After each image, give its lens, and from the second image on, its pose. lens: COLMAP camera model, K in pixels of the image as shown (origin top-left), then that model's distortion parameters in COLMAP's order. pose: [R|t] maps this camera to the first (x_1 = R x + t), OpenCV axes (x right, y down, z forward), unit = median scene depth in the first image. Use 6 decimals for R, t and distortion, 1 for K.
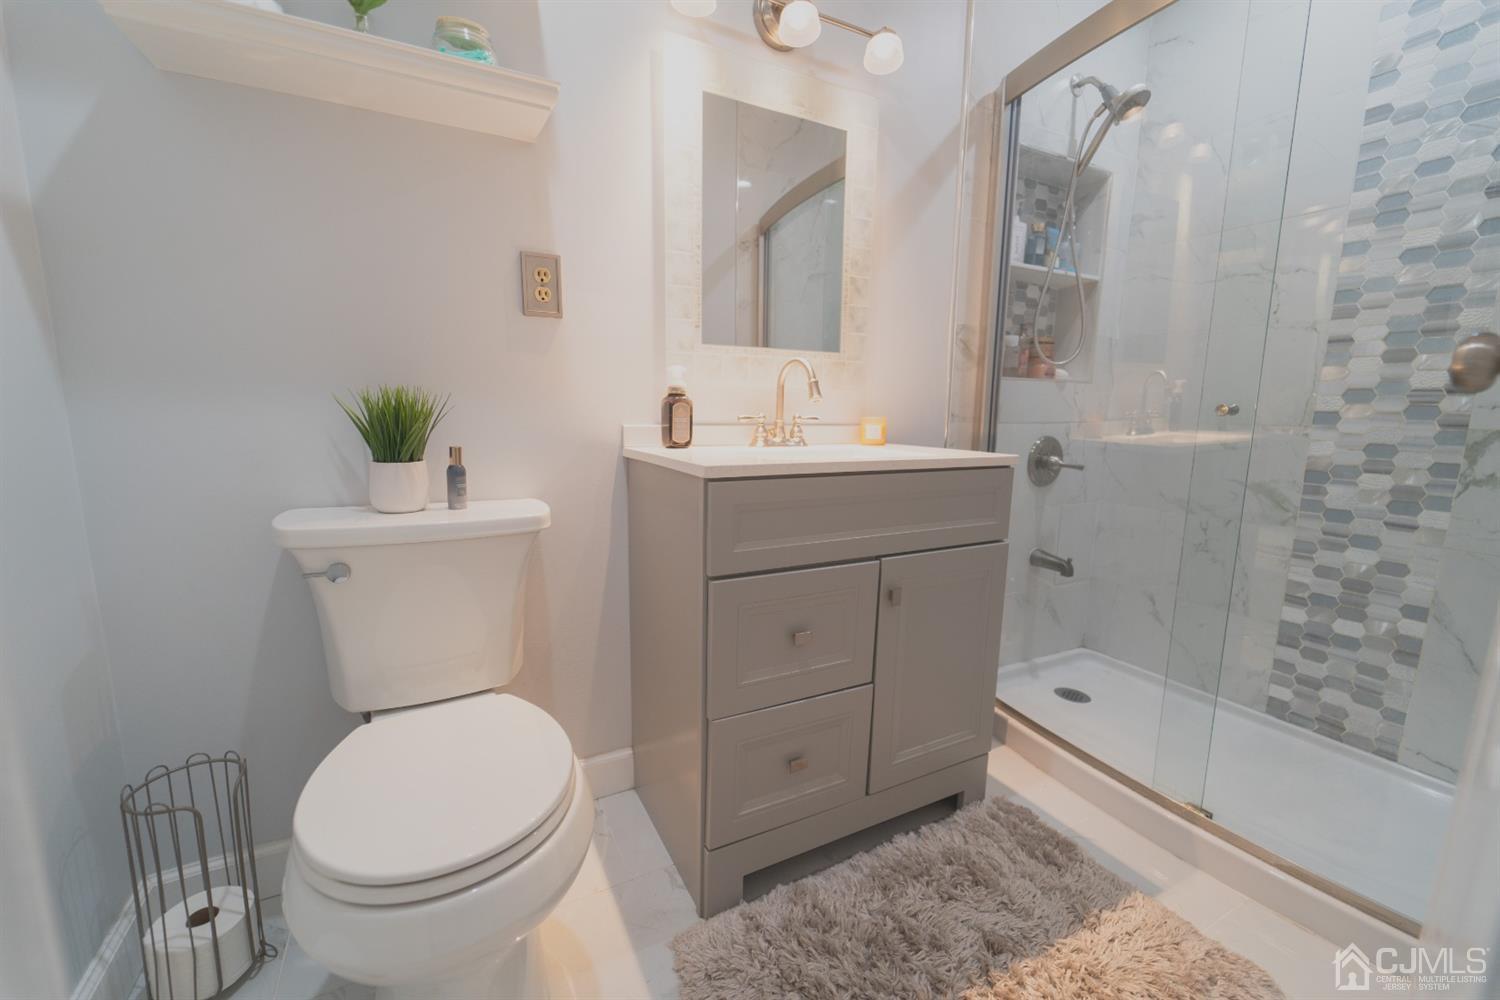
lens RADIAL K [[599.4, 0, 742.8], [0, 599.4, 496.9], [0, 0, 1]] dist [0.000978, 0.000108]
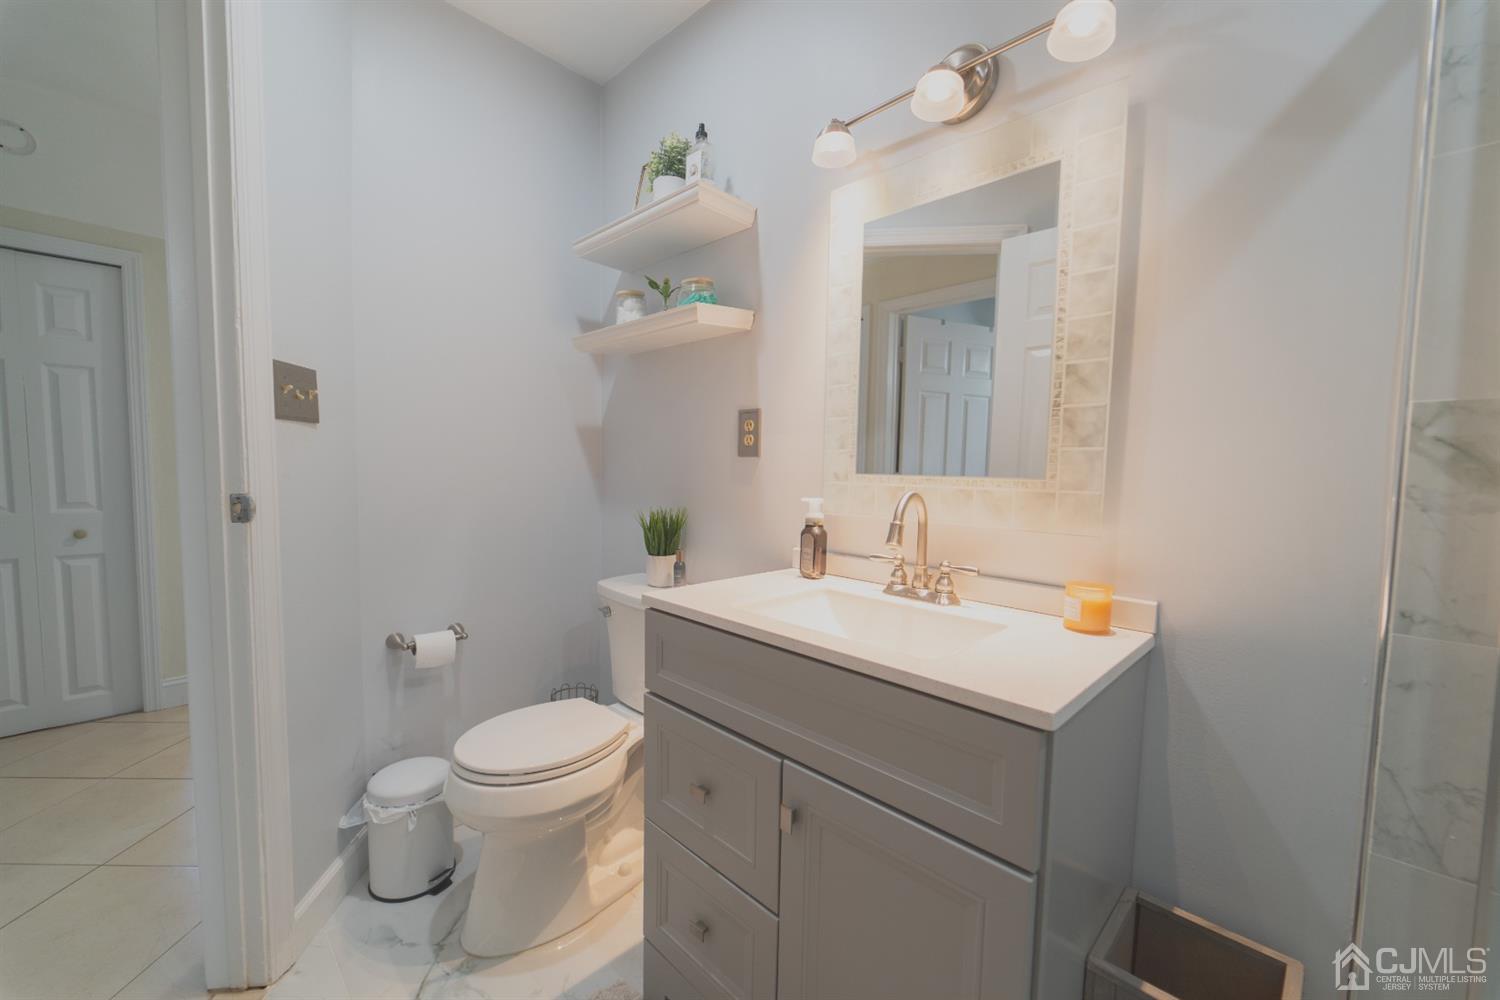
lens RADIAL K [[599.4, 0, 744.3], [0, 599.4, 503.1], [0, 0, 1]] dist [0.000978, 0.000108]
pose [[0.302073, 0.051859, -0.951873, 0.828323], [-0.155936, 0.987758, 0.004328, -0.195858], [0.940445, 0.147124, 0.306461, 0.579044]]
